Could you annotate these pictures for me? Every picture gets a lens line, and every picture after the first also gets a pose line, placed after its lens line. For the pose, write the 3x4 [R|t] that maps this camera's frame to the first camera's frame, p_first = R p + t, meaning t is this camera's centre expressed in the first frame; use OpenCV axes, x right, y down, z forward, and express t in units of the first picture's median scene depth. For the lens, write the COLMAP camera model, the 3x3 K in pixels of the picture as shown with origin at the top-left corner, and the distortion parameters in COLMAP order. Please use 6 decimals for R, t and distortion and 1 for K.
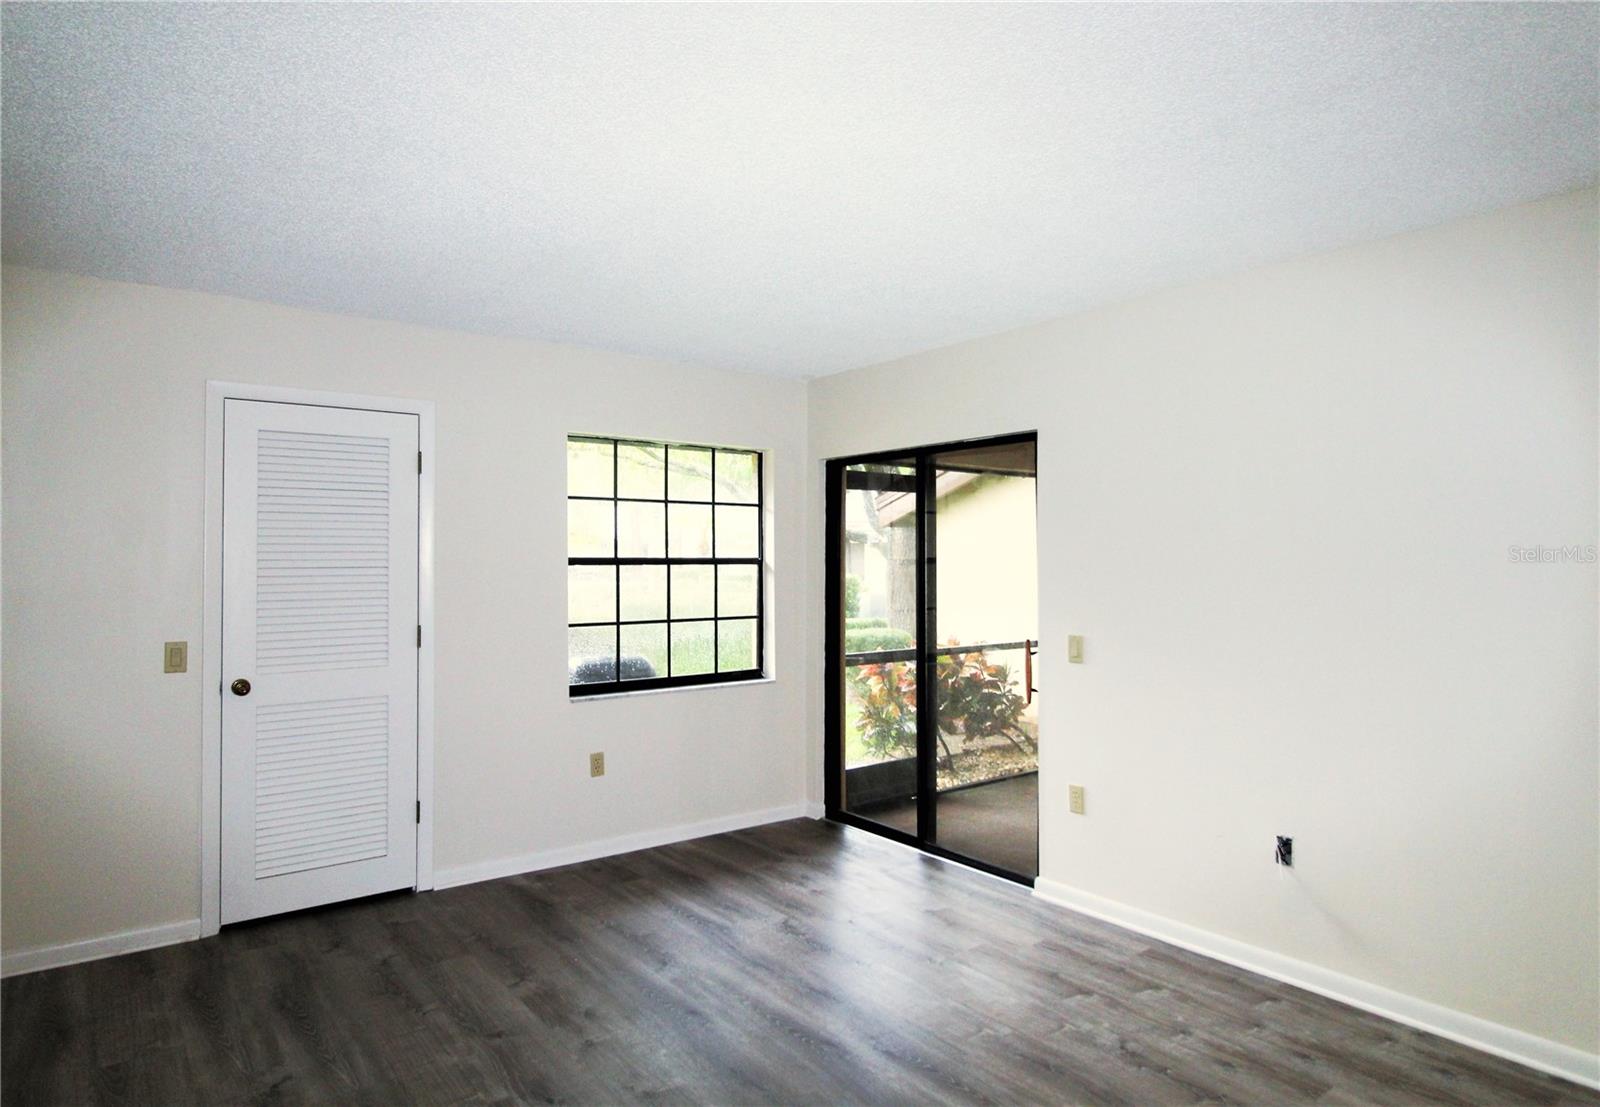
lens RADIAL K [[916.2, 0, 797.6], [0, 916.2, 547.3], [0, 0, 1]] dist [-0.005064, -0.003401]
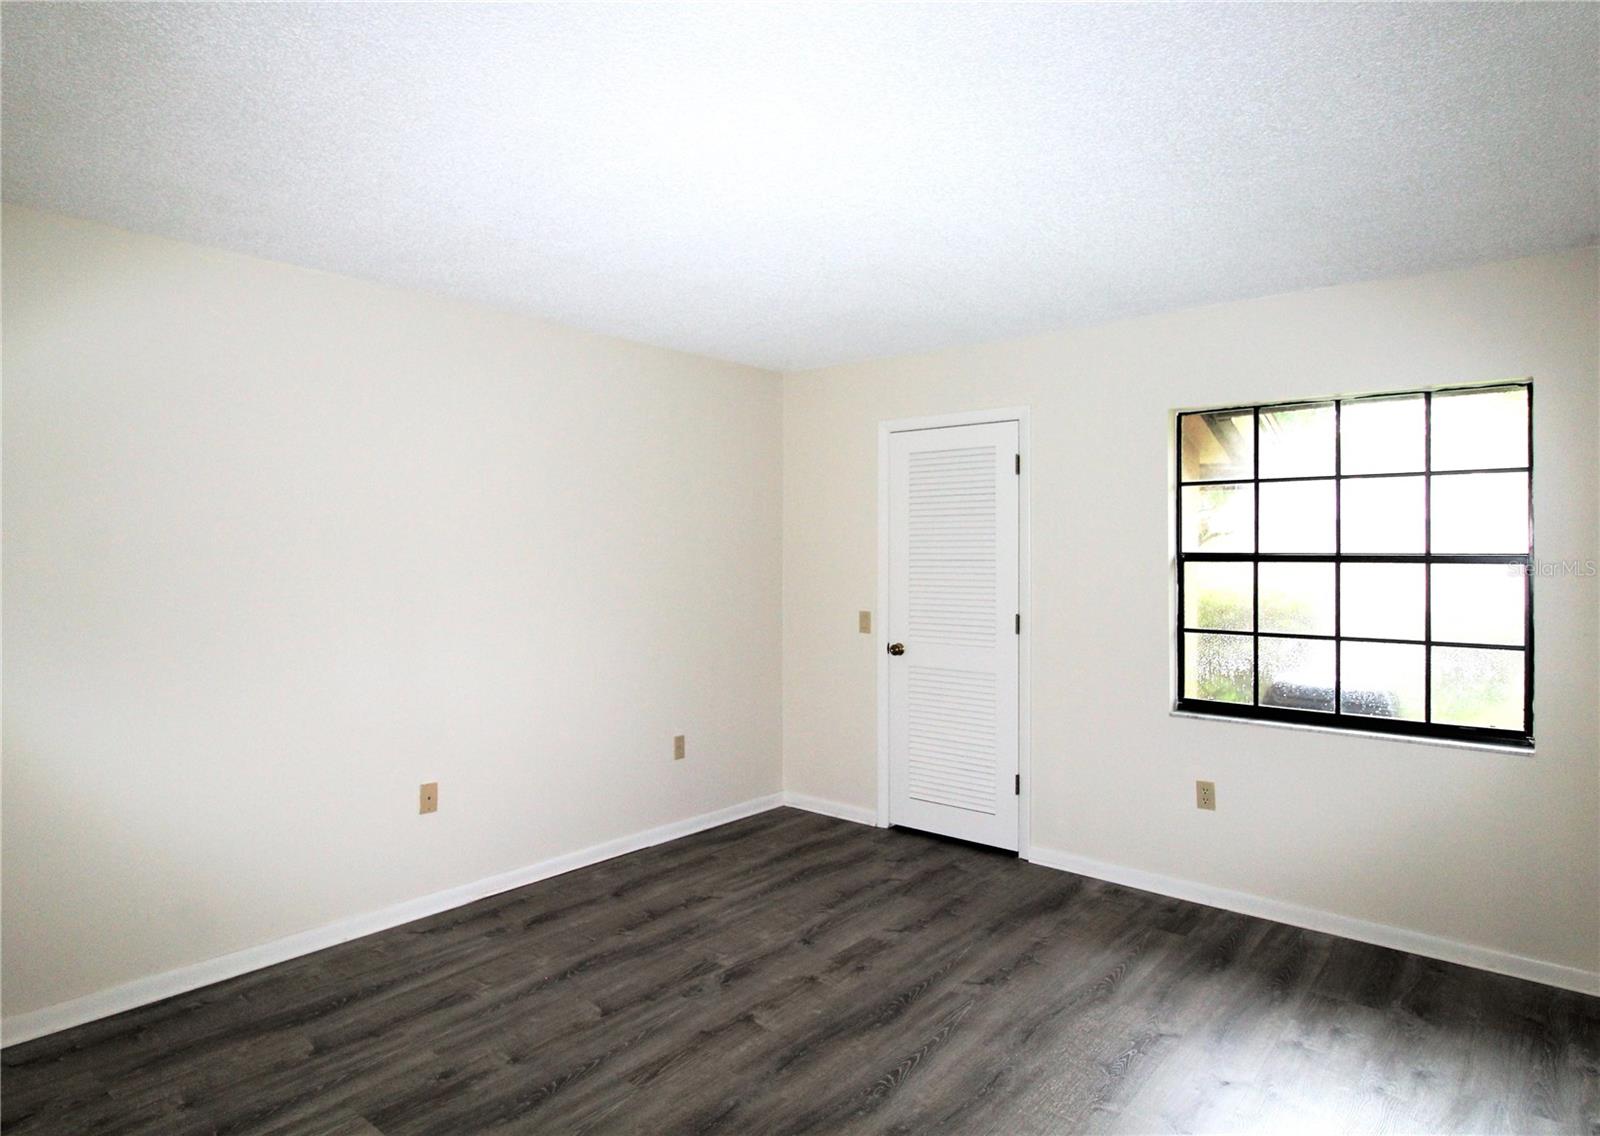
lens RADIAL K [[935.9, 0, 797.3], [0, 935.9, 571.1], [0, 0, 1]] dist [-0.002139, -0.001898]
pose [[0.234689, 0.021127, -0.971841, 0.599421], [0.007212, 0.999698, 0.023475, 0.006187], [0.972044, -0.012518, 0.234466, 0.482879]]
